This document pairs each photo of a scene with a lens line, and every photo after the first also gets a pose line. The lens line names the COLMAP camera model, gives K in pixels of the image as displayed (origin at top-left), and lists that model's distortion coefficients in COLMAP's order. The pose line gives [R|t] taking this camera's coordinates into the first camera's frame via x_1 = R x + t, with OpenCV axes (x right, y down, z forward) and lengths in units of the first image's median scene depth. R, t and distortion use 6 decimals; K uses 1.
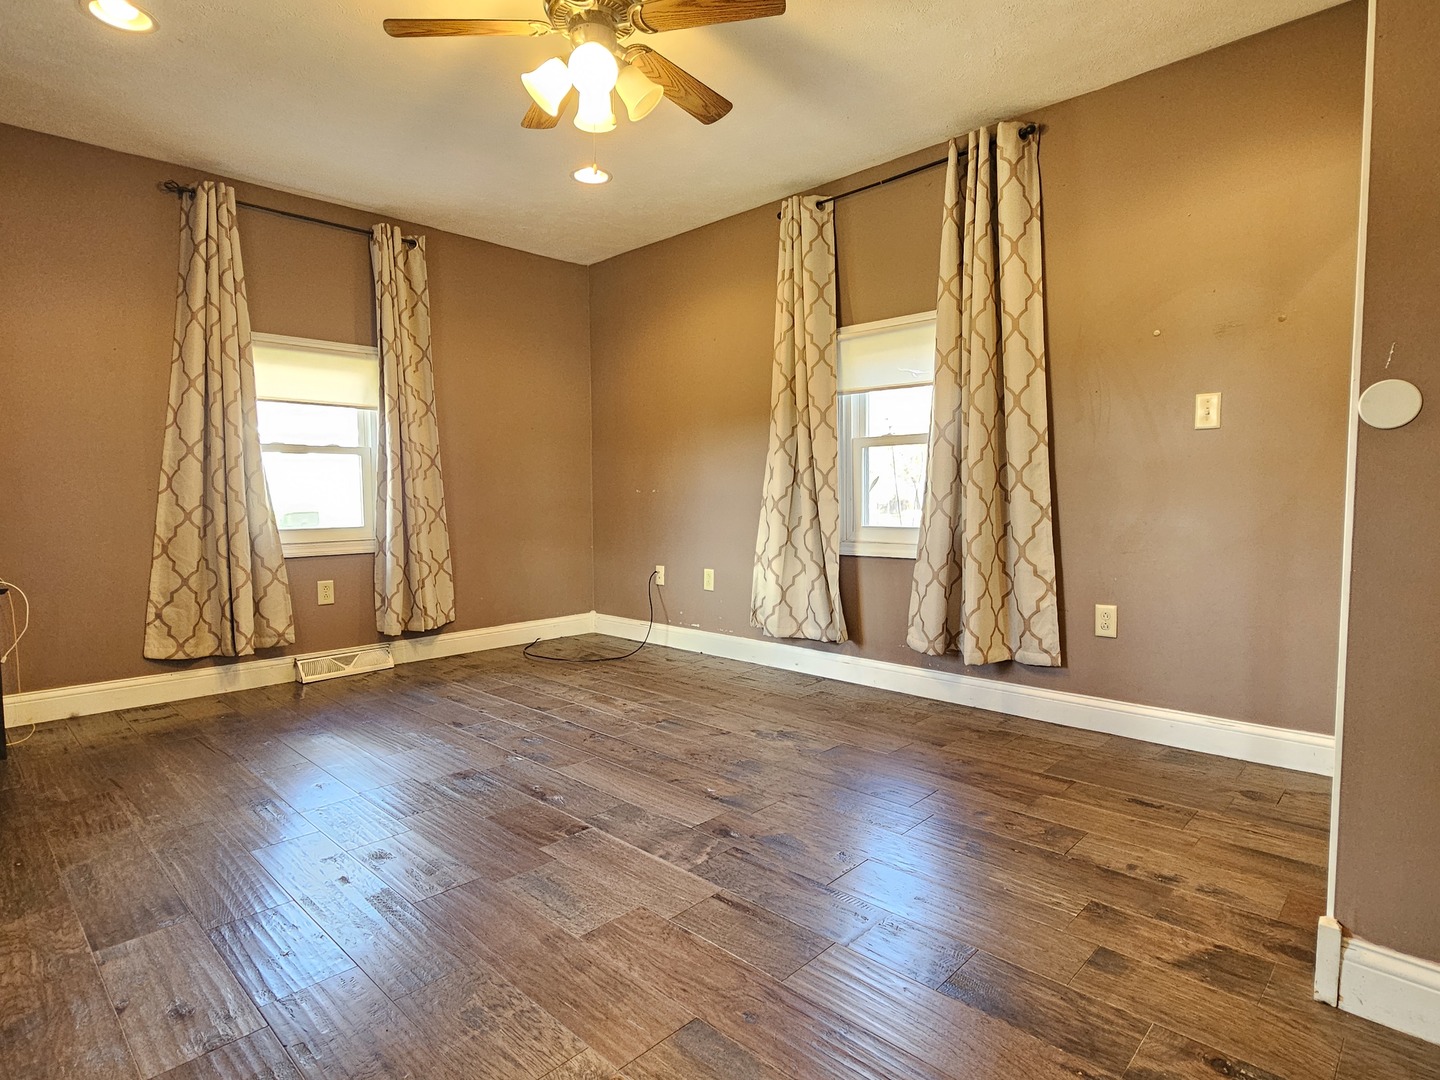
lens RADIAL K [[775.6, 0, 719.4], [0, 775.6, 546.1], [0, 0, 1]] dist [-0.008904, -0.001539]
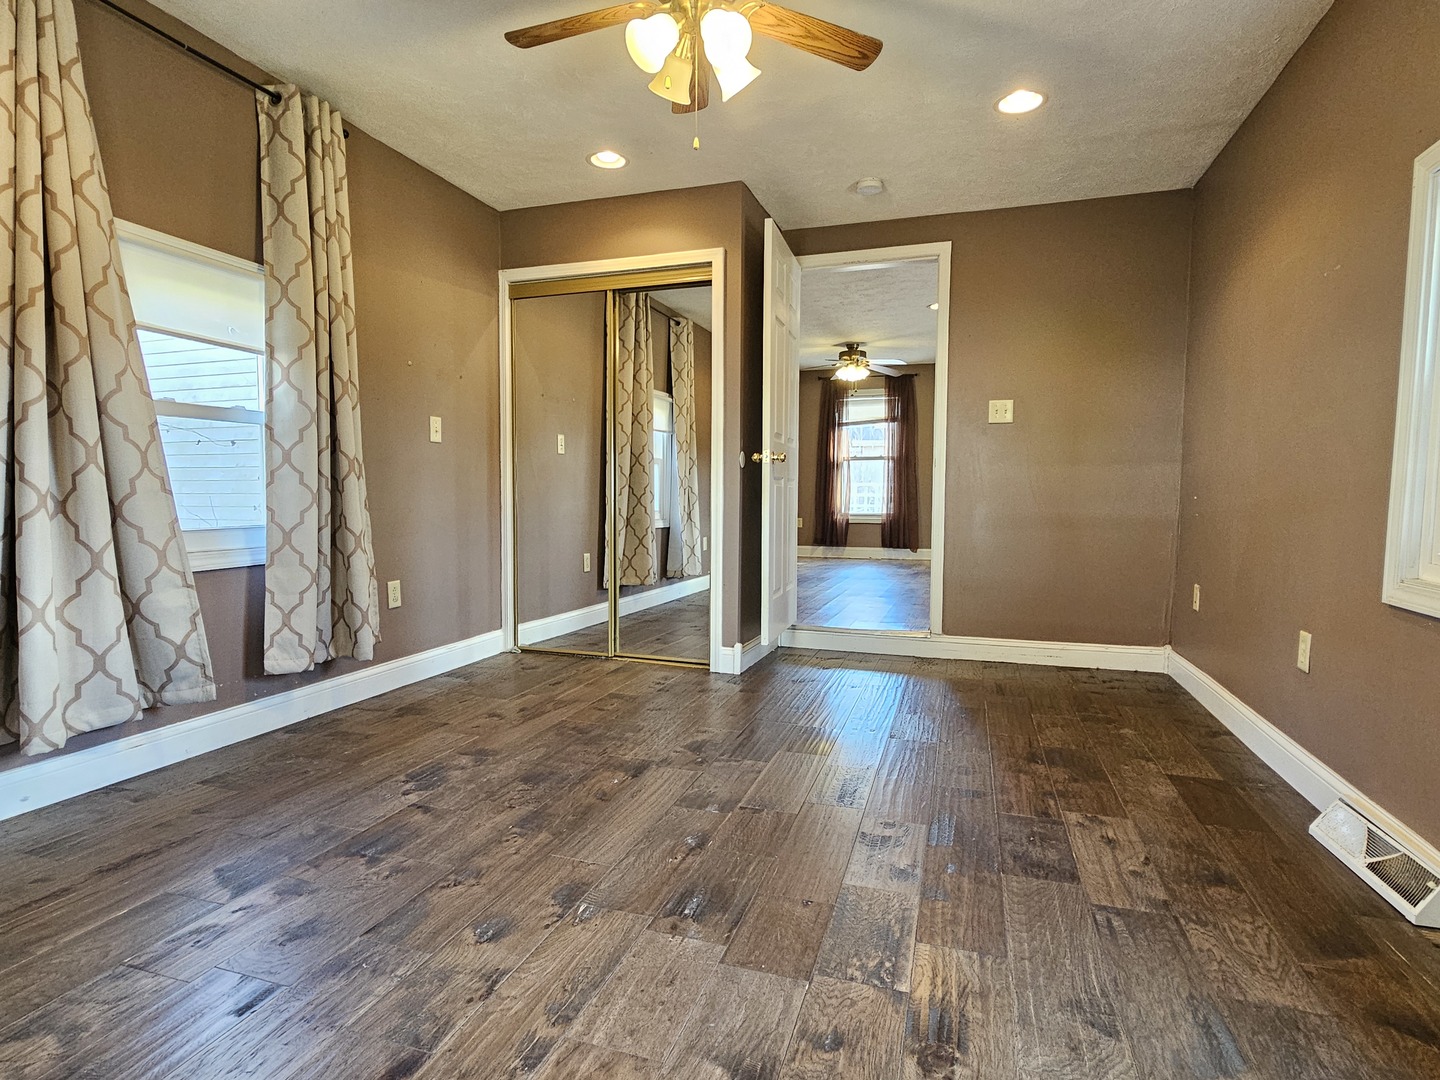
lens RADIAL K [[775.6, 0, 716.7], [0, 775.6, 539.8], [0, 0, 1]] dist [-0.008904, -0.001539]
pose [[-0.450114, -0.047940, 0.891683, -0.736750], [0.054167, 0.995253, 0.080851, -0.053910], [-0.891327, 0.084692, -0.445381, 1.010702]]
